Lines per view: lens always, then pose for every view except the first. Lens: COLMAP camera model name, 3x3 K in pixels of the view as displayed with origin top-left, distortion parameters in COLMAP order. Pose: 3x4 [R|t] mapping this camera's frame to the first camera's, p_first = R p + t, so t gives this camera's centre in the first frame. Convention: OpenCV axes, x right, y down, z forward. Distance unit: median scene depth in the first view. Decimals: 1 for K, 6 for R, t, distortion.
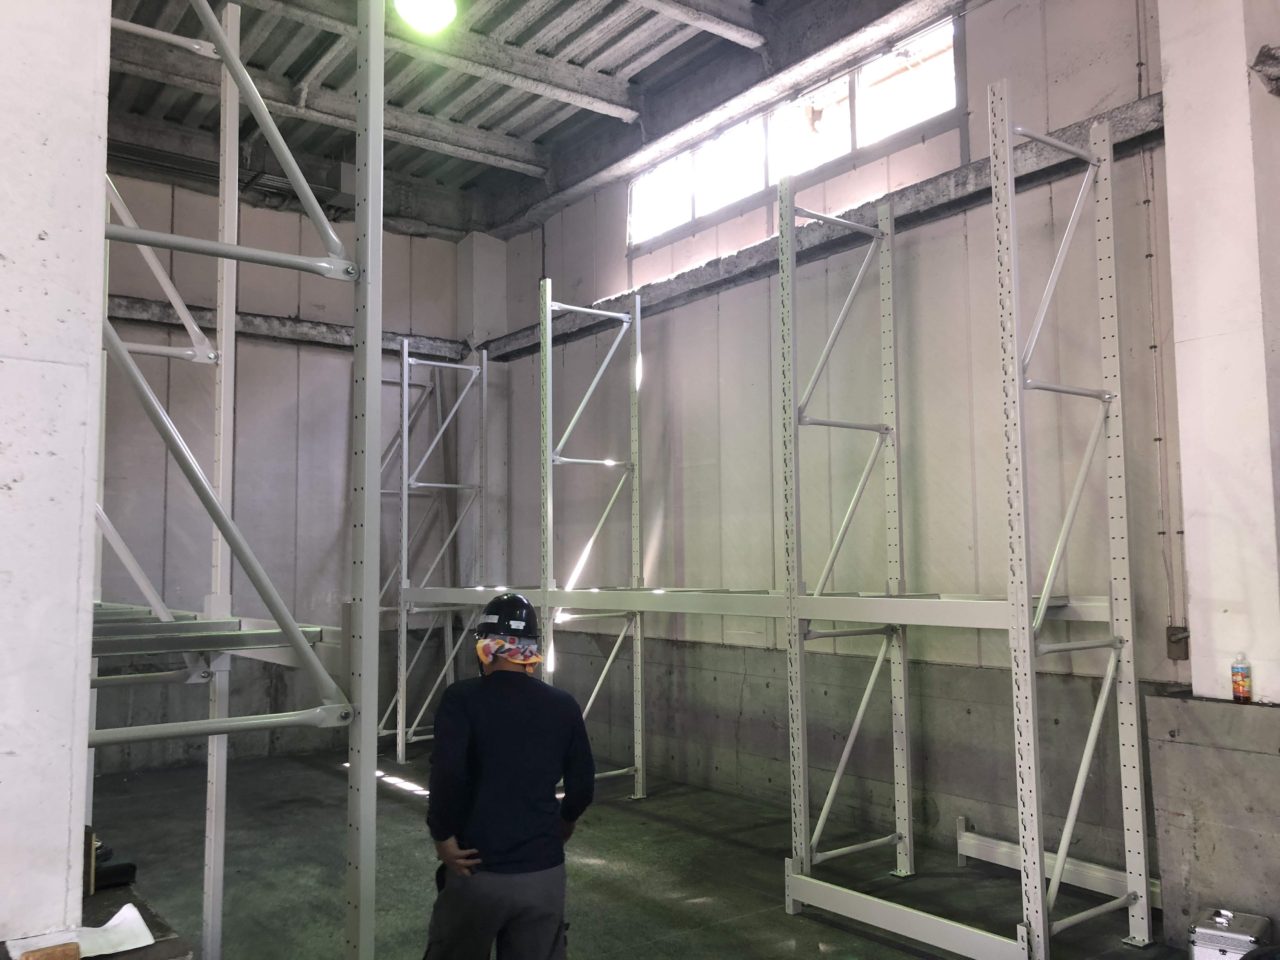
lens RADIAL K [[1023.7, 0, 640.0], [0, 1023.7, 480.0], [0, 0, 1]] dist [0.079063, -0.108828]
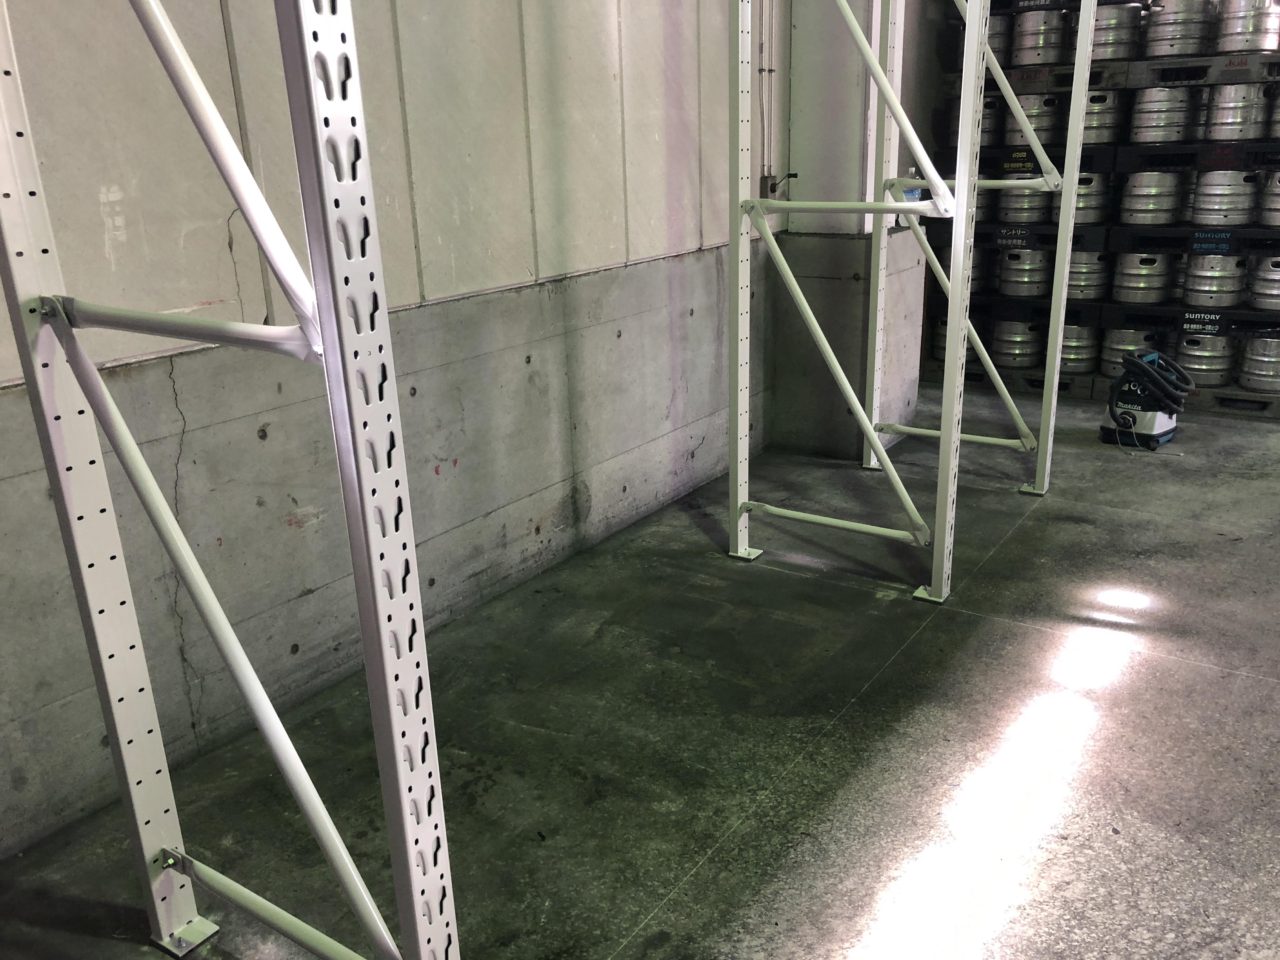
lens RADIAL K [[1037.9, 0, 609.8], [0, 1037.9, 489.3], [0, 0, 1]] dist [0.096685, -0.110984]
pose [[-0.299454, -0.280626, 0.911908, -0.246889], [-0.037328, 0.958482, 0.282701, 0.091658], [-0.953380, 0.050616, -0.297496, 0.878326]]
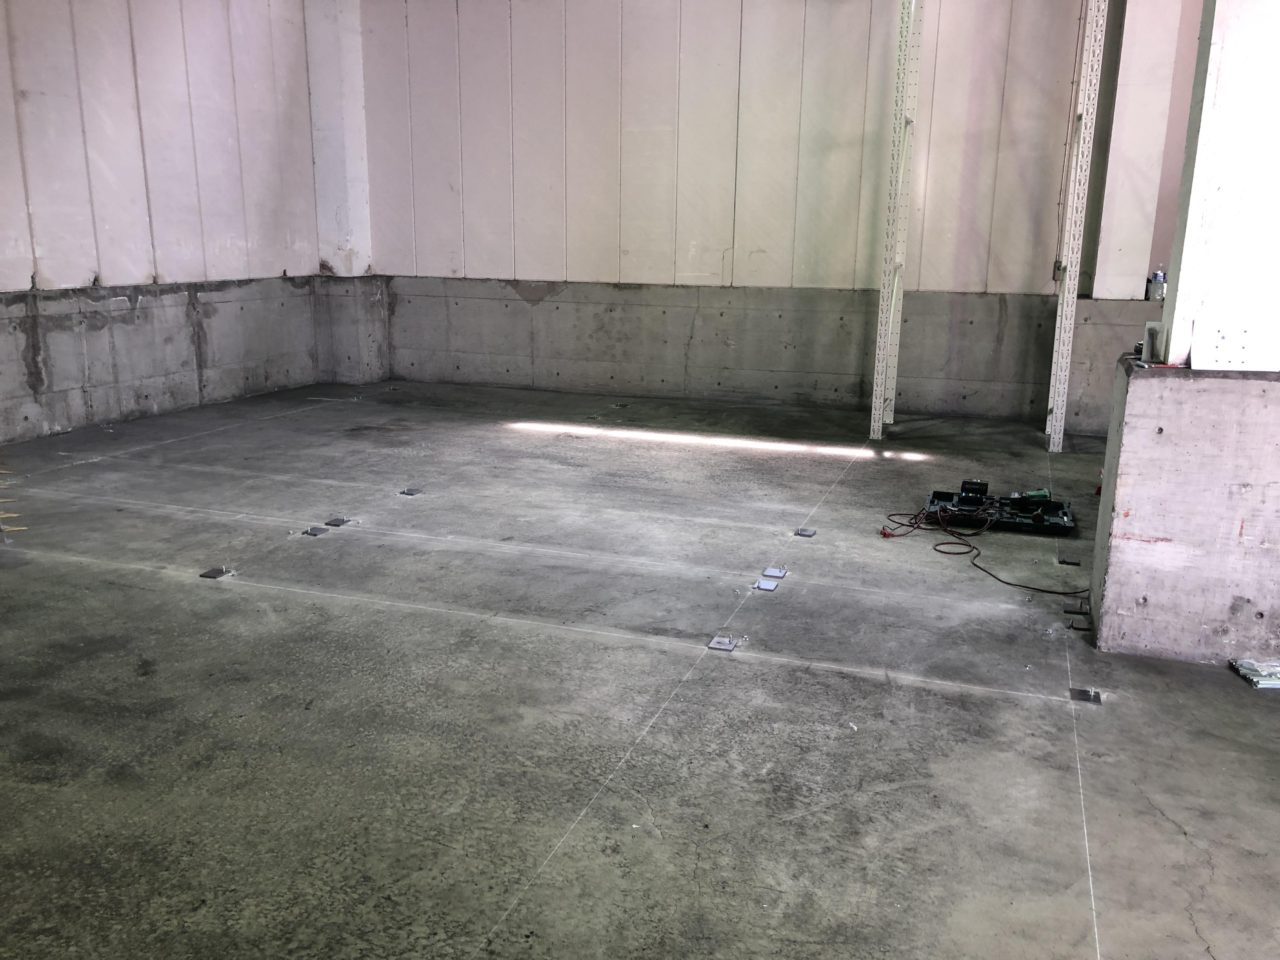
lens RADIAL K [[1023.7, 0, 640.0], [0, 1023.7, 480.0], [0, 0, 1]] dist [0.079063, -0.108828]
pose [[0.831219, -0.111787, 0.544590, -0.622143], [-0.066540, 0.952530, 0.297084, 0.015755], [-0.551948, -0.283179, 0.784323, -0.031062]]
